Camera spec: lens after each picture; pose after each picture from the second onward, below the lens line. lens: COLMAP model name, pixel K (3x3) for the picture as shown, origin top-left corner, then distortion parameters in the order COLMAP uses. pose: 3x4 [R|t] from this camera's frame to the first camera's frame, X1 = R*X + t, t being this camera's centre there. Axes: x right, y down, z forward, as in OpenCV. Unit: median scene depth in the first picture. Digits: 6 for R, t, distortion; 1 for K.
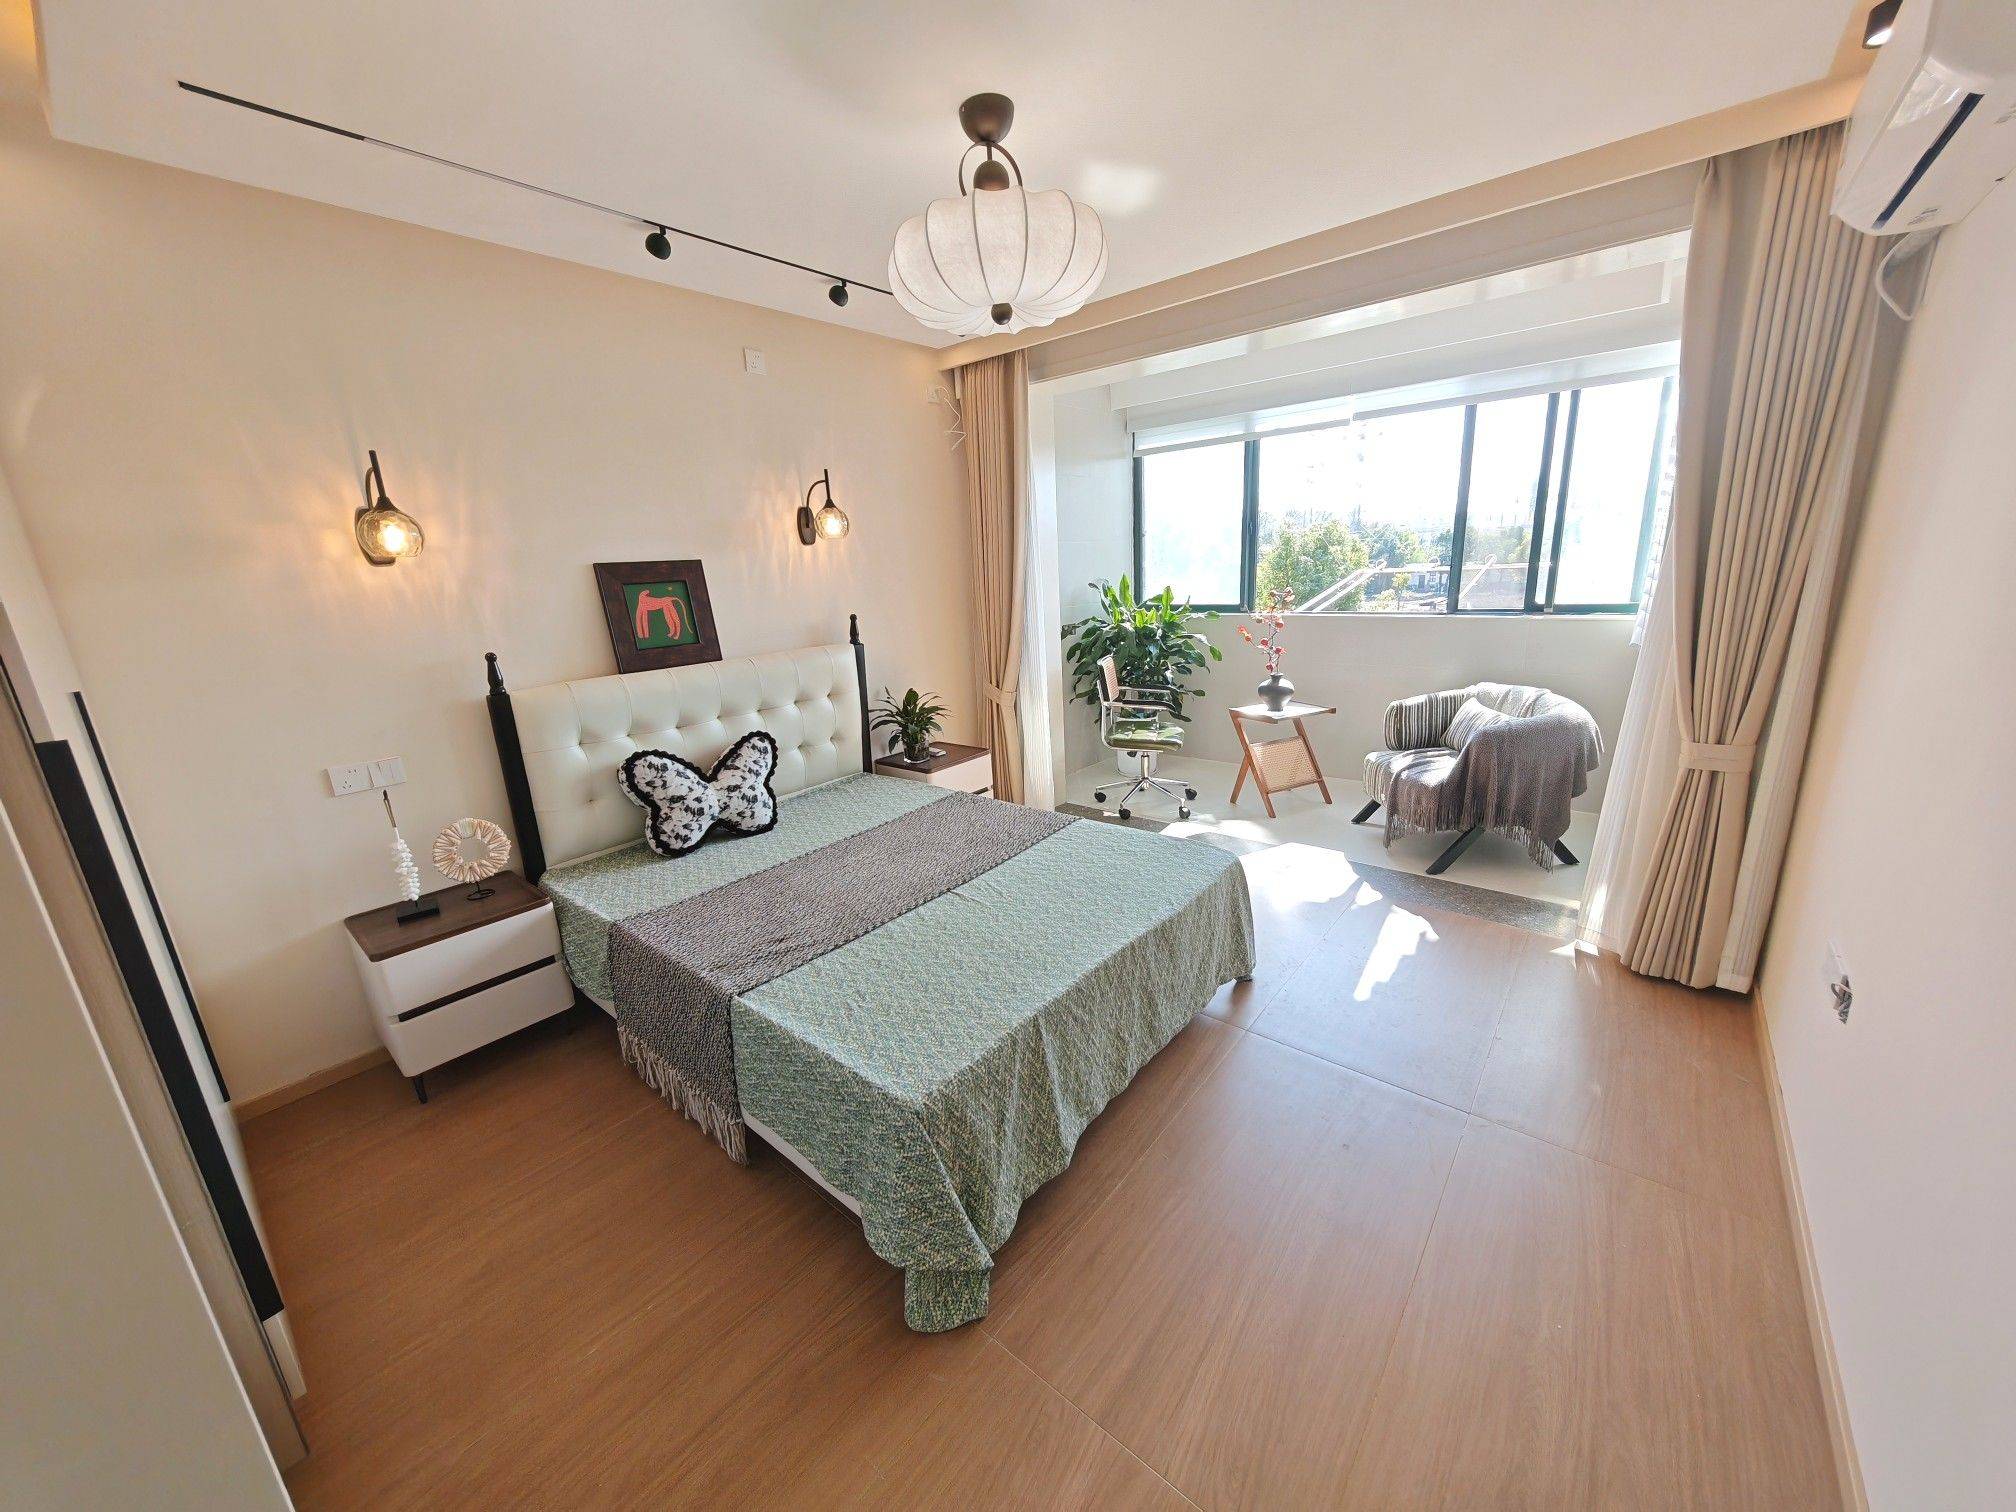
lens RADIAL K [[756.7, 0, 1008.0], [0, 756.7, 756.0], [0, 0, 1]] dist [0.013233, 0.000096]
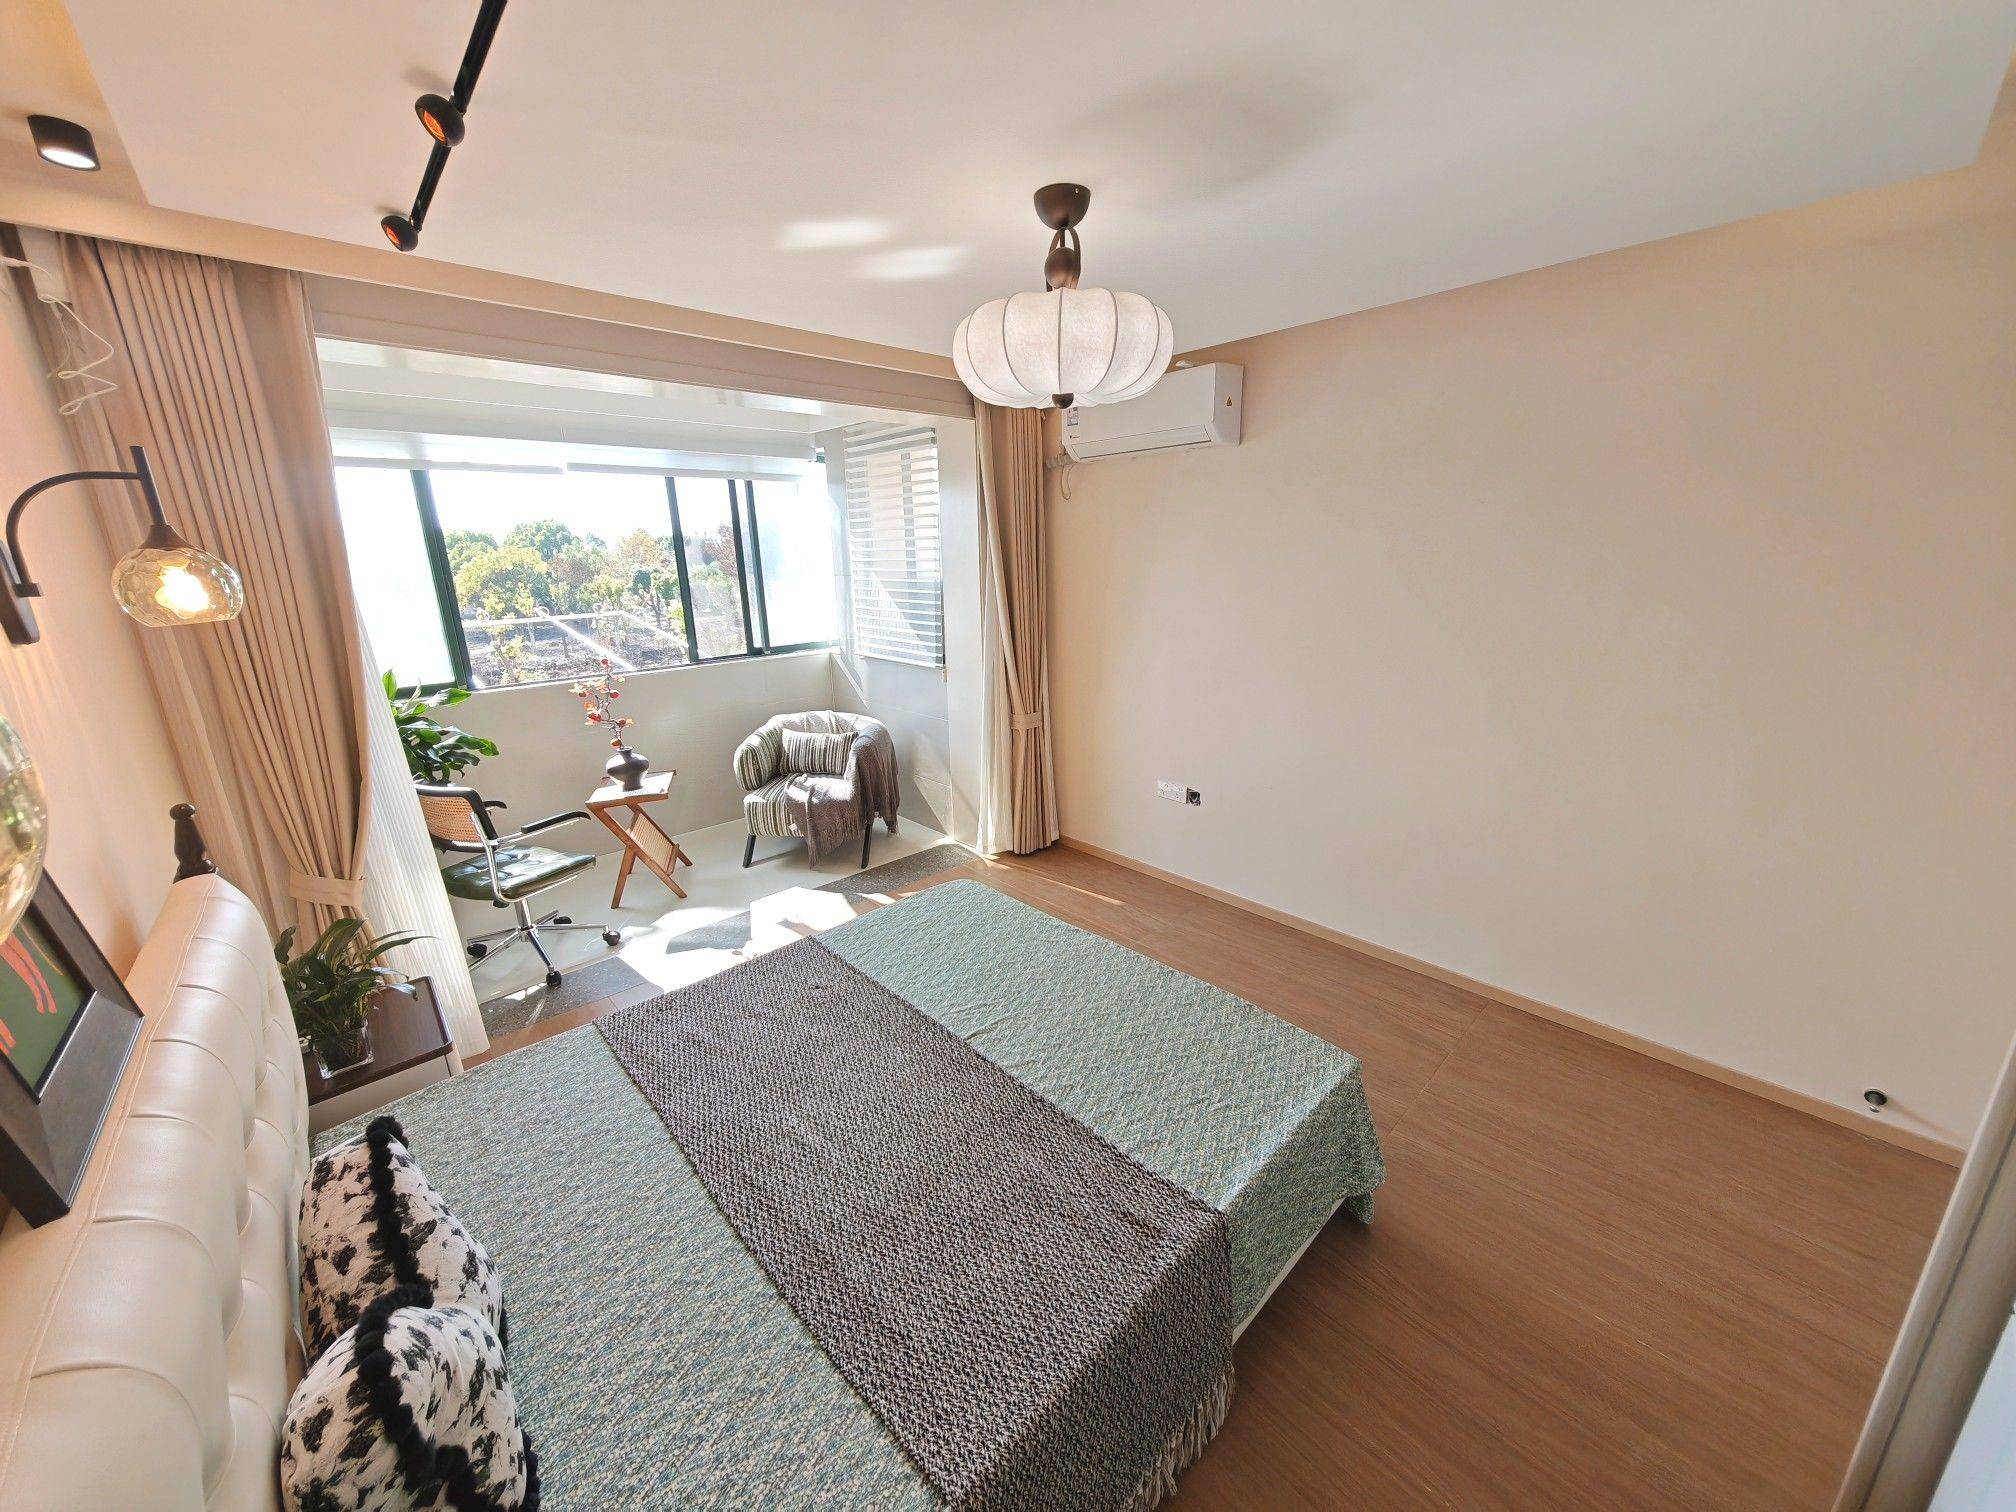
lens RADIAL K [[759.1, 0, 1008.0], [0, 759.1, 756.0], [0, 0, 1]] dist [0.001962, 0.000339]
pose [[0.120120, -0.219801, 0.968121, -0.500581], [0.266703, 0.946477, 0.181796, -0.156627], [-0.956264, 0.236363, 0.172313, 0.464843]]
